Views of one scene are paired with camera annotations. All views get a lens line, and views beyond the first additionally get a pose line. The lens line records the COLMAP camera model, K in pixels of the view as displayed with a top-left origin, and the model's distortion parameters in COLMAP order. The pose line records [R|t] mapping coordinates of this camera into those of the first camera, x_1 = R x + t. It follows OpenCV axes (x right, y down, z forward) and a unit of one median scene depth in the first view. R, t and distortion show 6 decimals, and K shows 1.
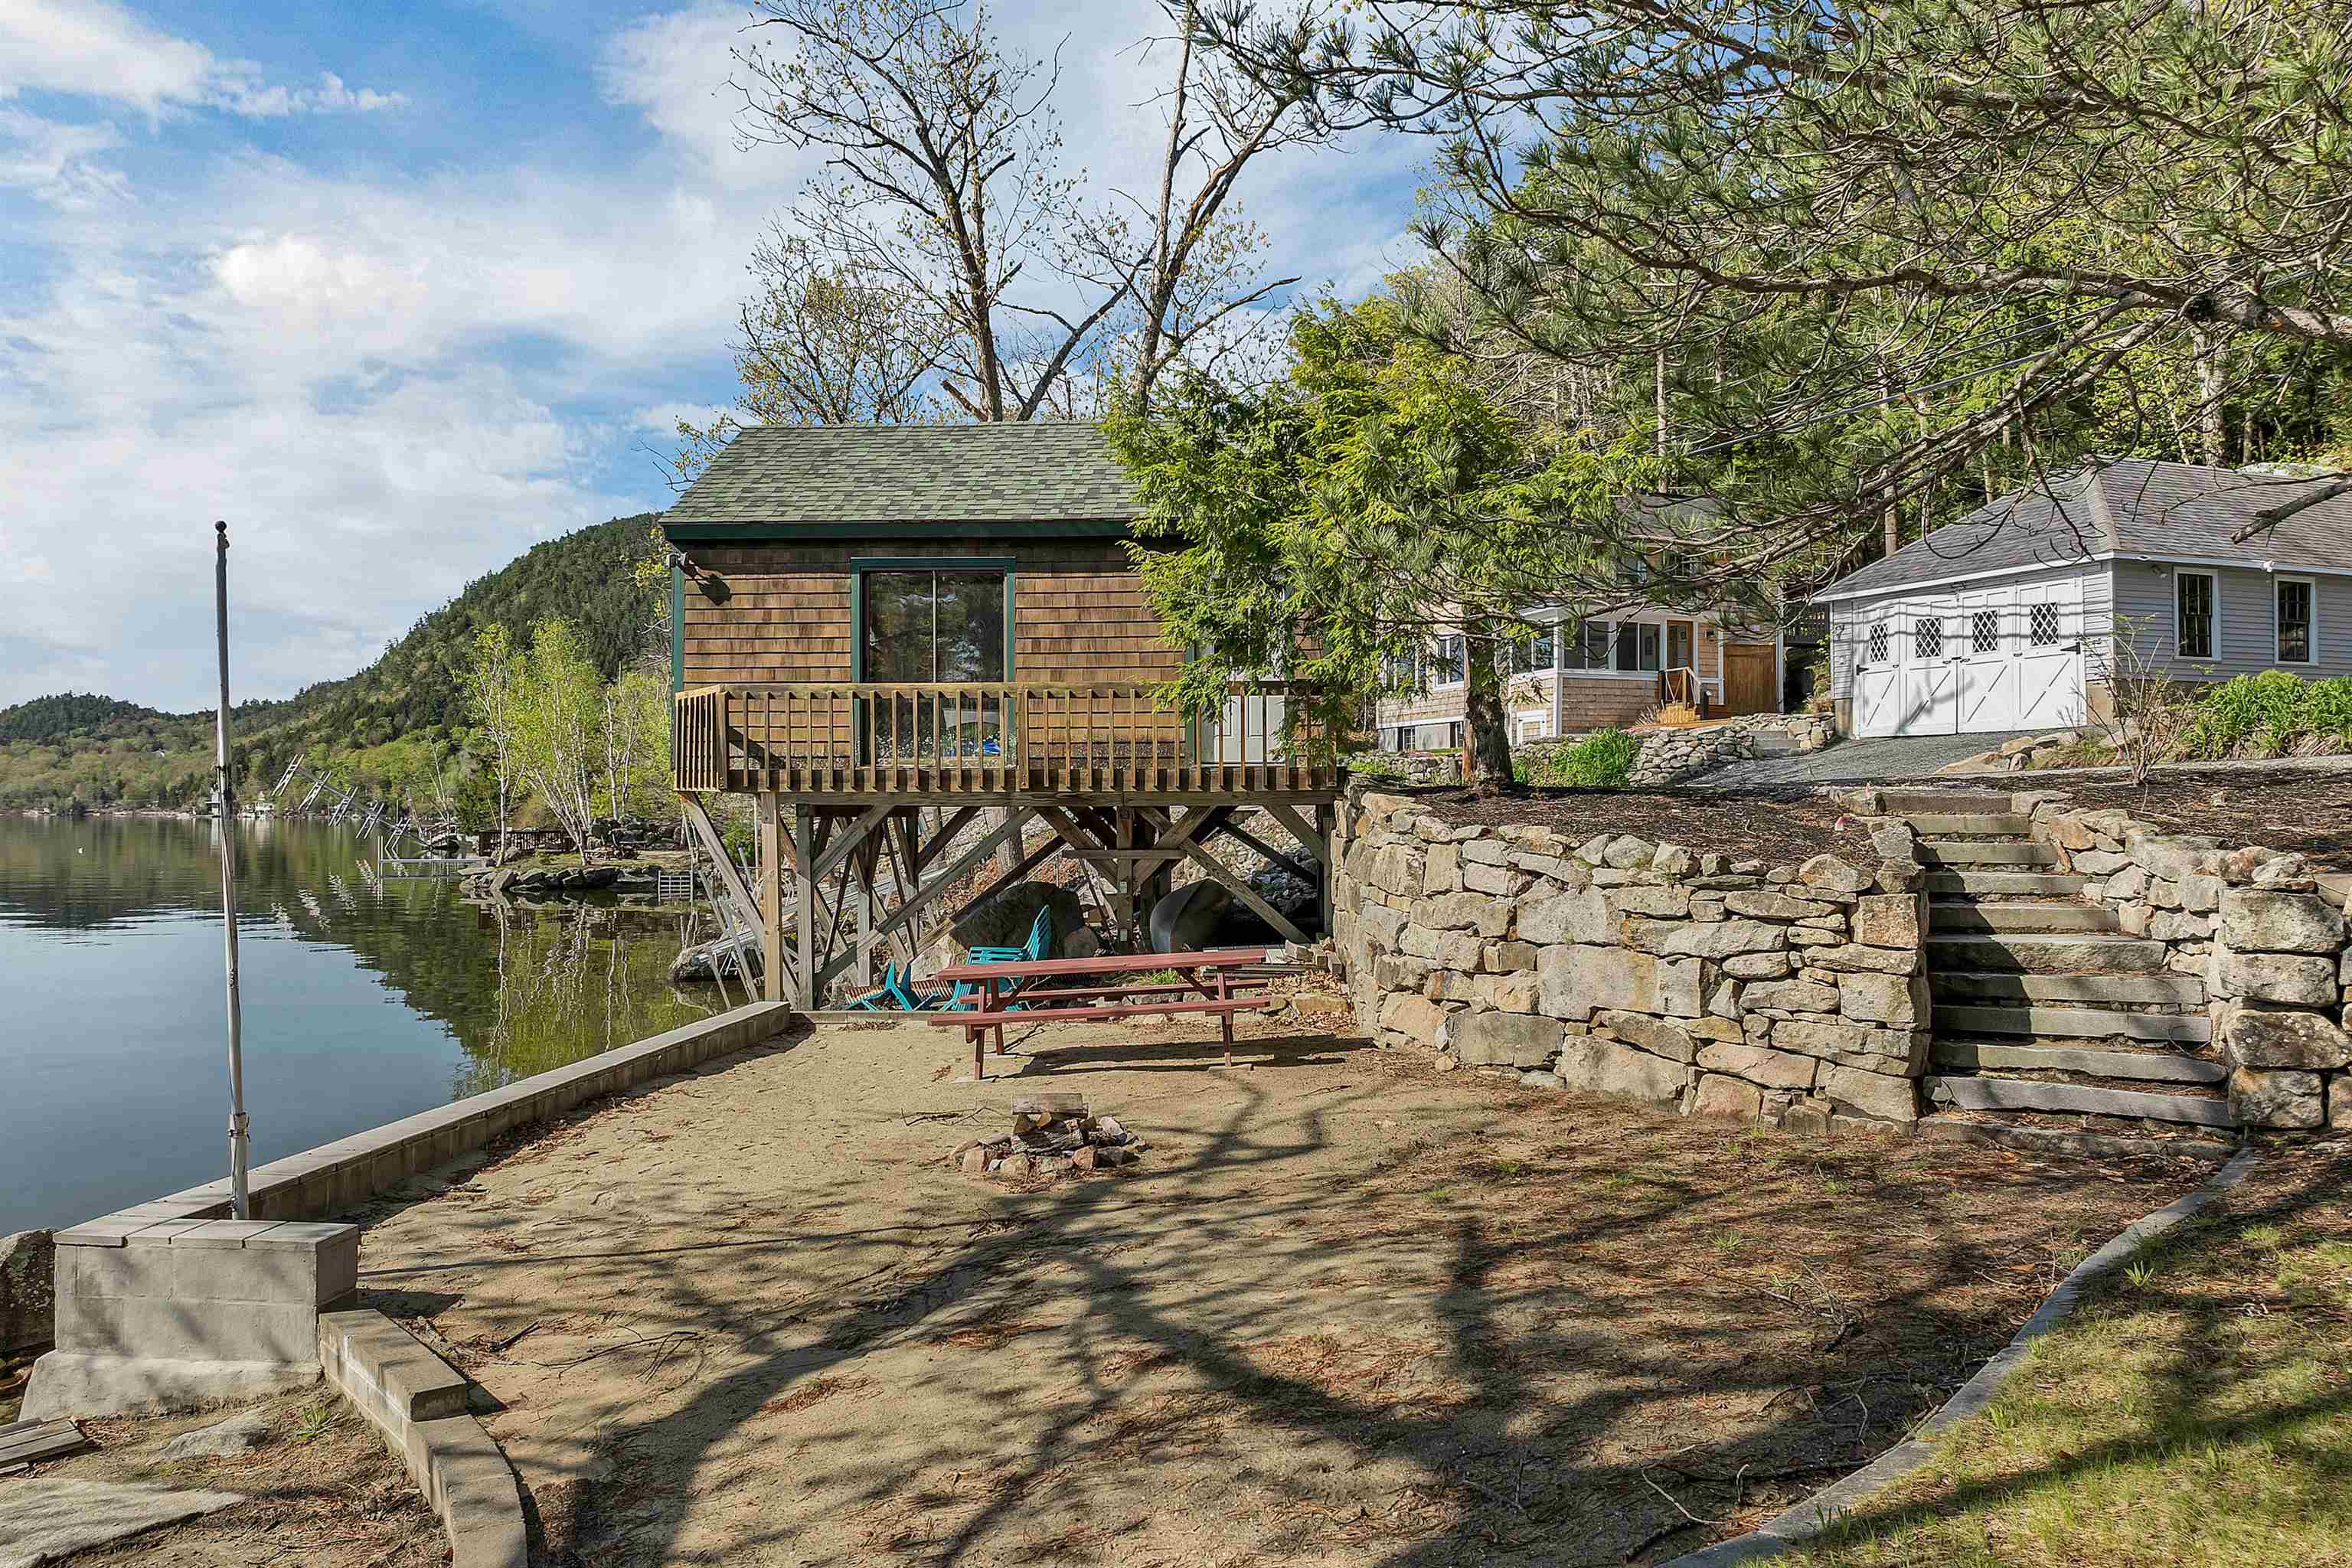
lens RADIAL K [[1684.3, 0, 1176.0], [0, 1684.3, 784.0], [0, 0, 1]] dist [-0.015901, -0.052699]
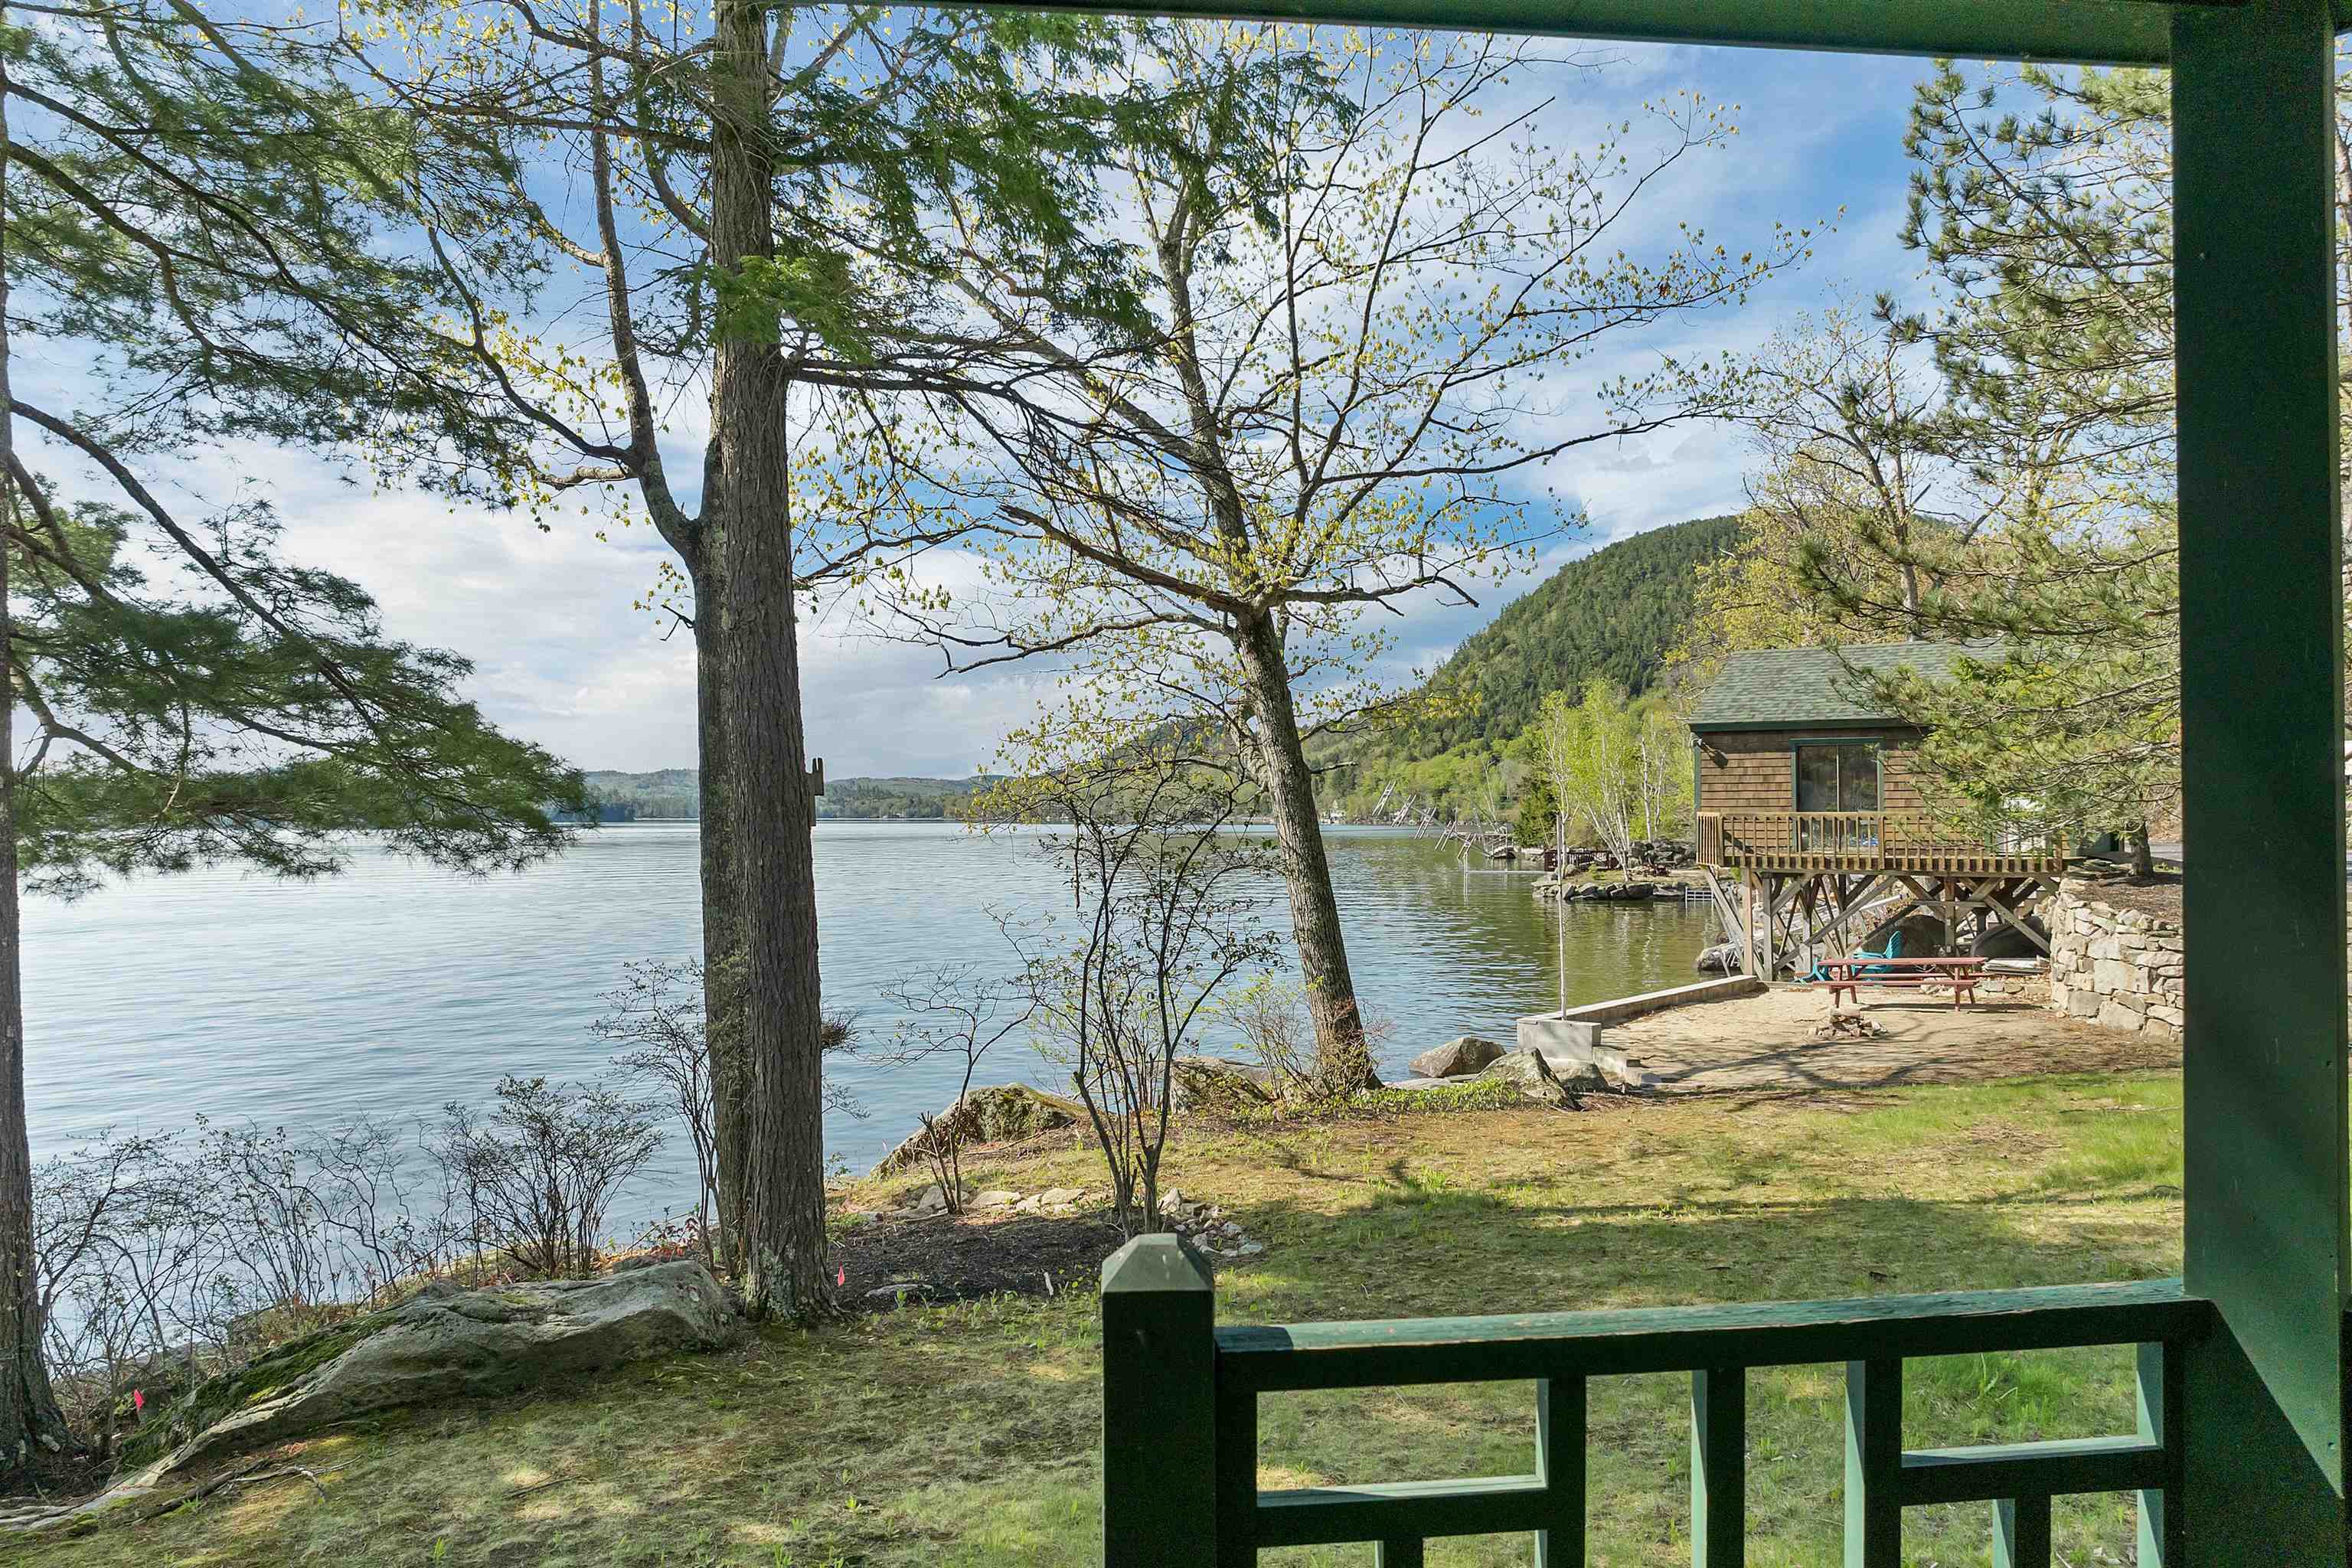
lens RADIAL K [[1684.3, 0, 1176.0], [0, 1684.3, 784.0], [0, 0, 1]] dist [-0.015901, -0.052699]
pose [[0.830158, -0.009748, -0.557443, 0.214625], [0.008746, 0.999952, -0.004461, -0.064594], [0.557460, -0.001173, 0.830203, -0.712107]]
